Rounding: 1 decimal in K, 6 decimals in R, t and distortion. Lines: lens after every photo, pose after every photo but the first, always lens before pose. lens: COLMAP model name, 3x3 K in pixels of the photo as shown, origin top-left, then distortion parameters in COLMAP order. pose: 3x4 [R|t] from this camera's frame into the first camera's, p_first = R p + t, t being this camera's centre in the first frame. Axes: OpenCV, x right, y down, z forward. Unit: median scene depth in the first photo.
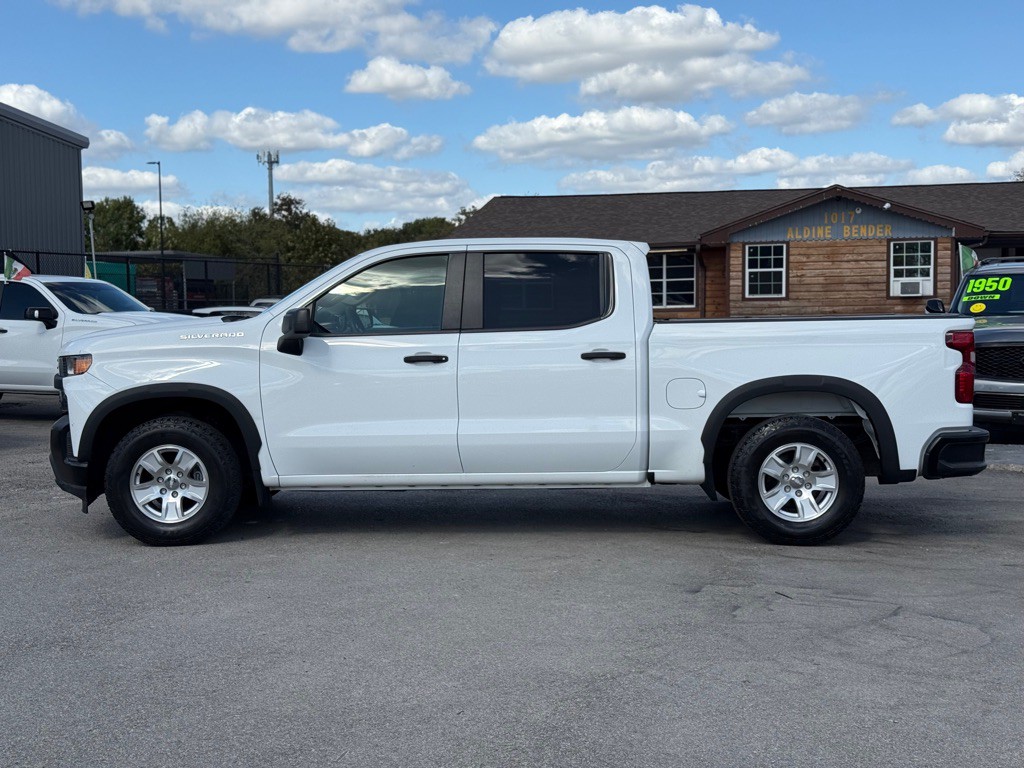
lens RADIAL K [[1419.9, 0, 517.1], [0, 1419.9, 386.9], [0, 0, 1]] dist [0.195579, -0.419459]
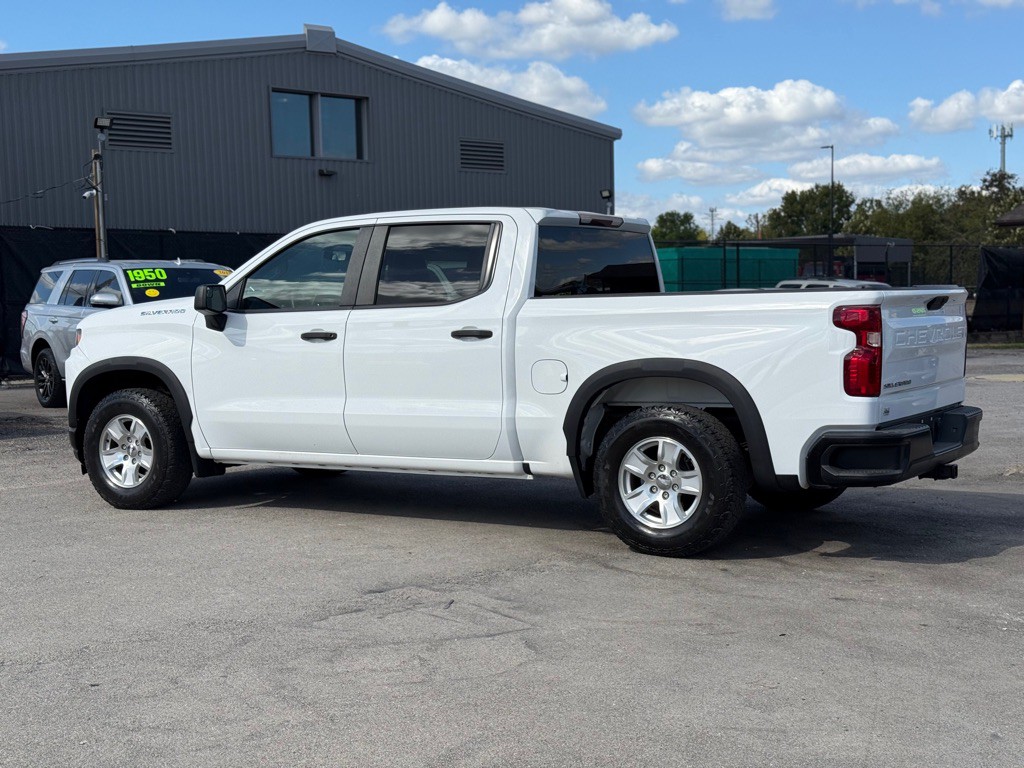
lens RADIAL K [[1419.9, 0, 517.1], [0, 1419.9, 386.9], [0, 0, 1]] dist [0.195579, -0.419459]
pose [[0.874775, 0.024996, -0.483885, 0.138724], [-0.019689, 0.999677, 0.016047, -0.000773], [0.484130, -0.004510, 0.874984, 0.053886]]
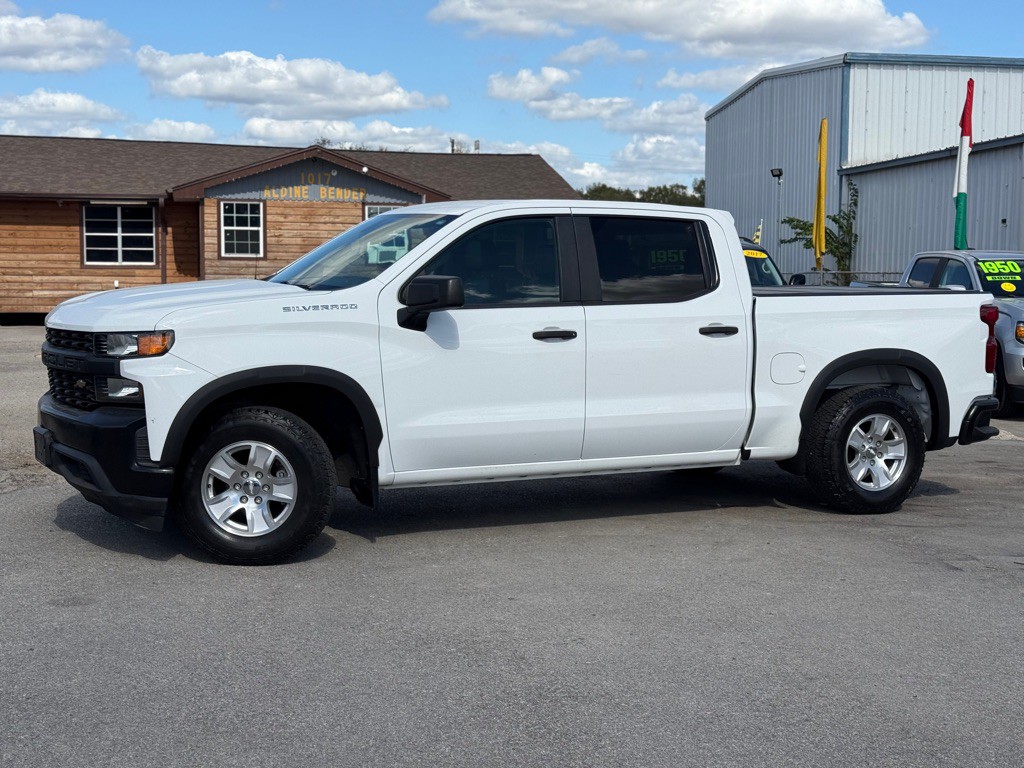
lens RADIAL K [[1419.9, 0, 517.1], [0, 1419.9, 386.9], [0, 0, 1]] dist [0.195579, -0.419459]
pose [[0.876462, -0.023792, 0.480883, -0.134787], [0.009425, 0.999435, 0.032271, -0.004089], [-0.481379, -0.023752, 0.876191, 0.058967]]
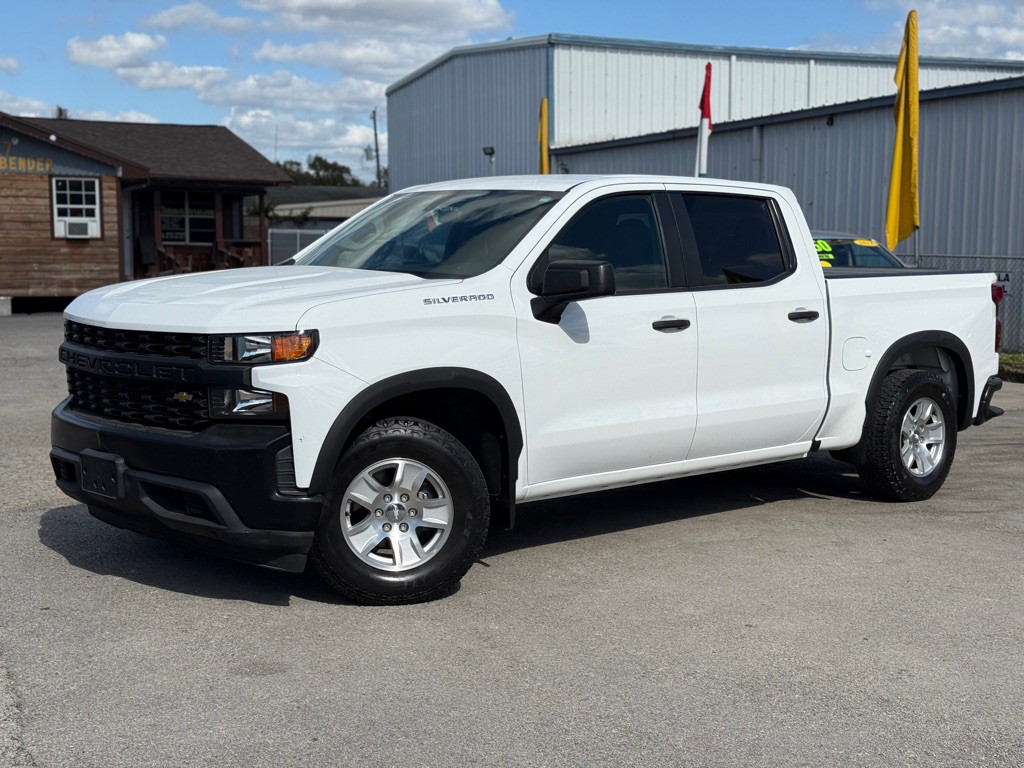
lens RADIAL K [[1419.9, 0, 517.1], [0, 1419.9, 386.9], [0, 0, 1]] dist [0.195579, -0.419459]
pose [[0.714156, -0.056880, 0.697672, -0.181446], [0.027837, 0.998212, 0.052888, -0.007604], [-0.699433, -0.018349, 0.714462, 0.125528]]
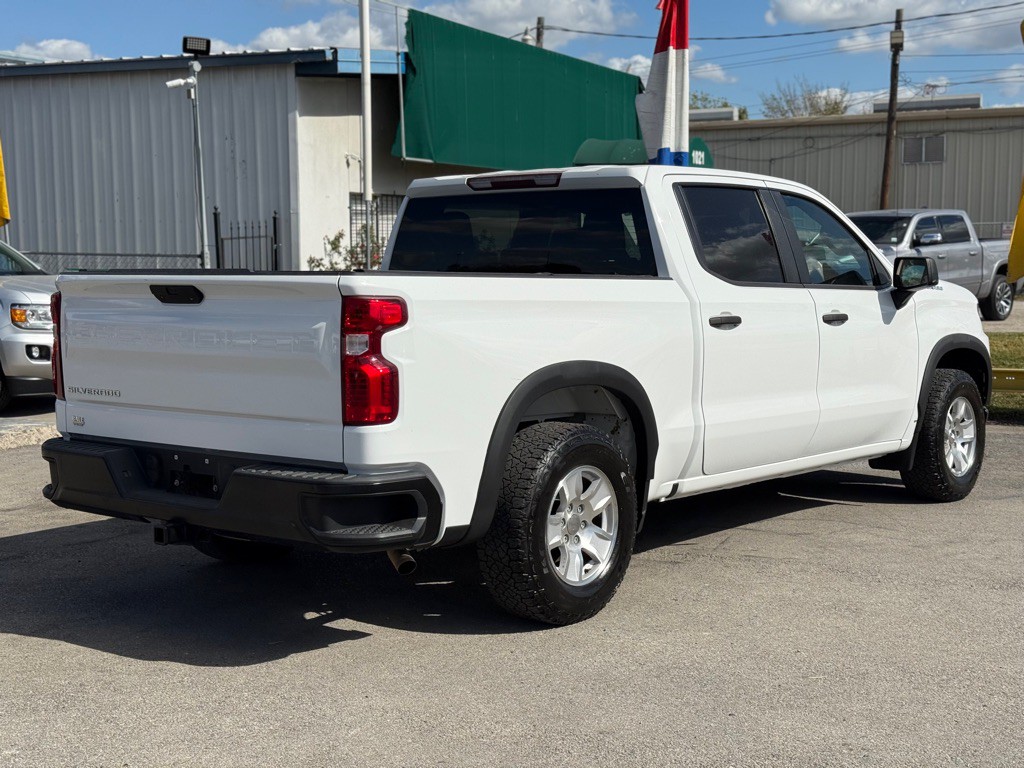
lens RADIAL K [[1419.9, 0, 517.1], [0, 1419.9, 386.9], [0, 0, 1]] dist [0.195579, -0.419459]
pose [[0.034142, -0.092540, 0.995123, -0.171972], [0.060655, 0.994060, 0.090360, -0.013256], [-0.997575, 0.057274, 0.039552, 0.229763]]
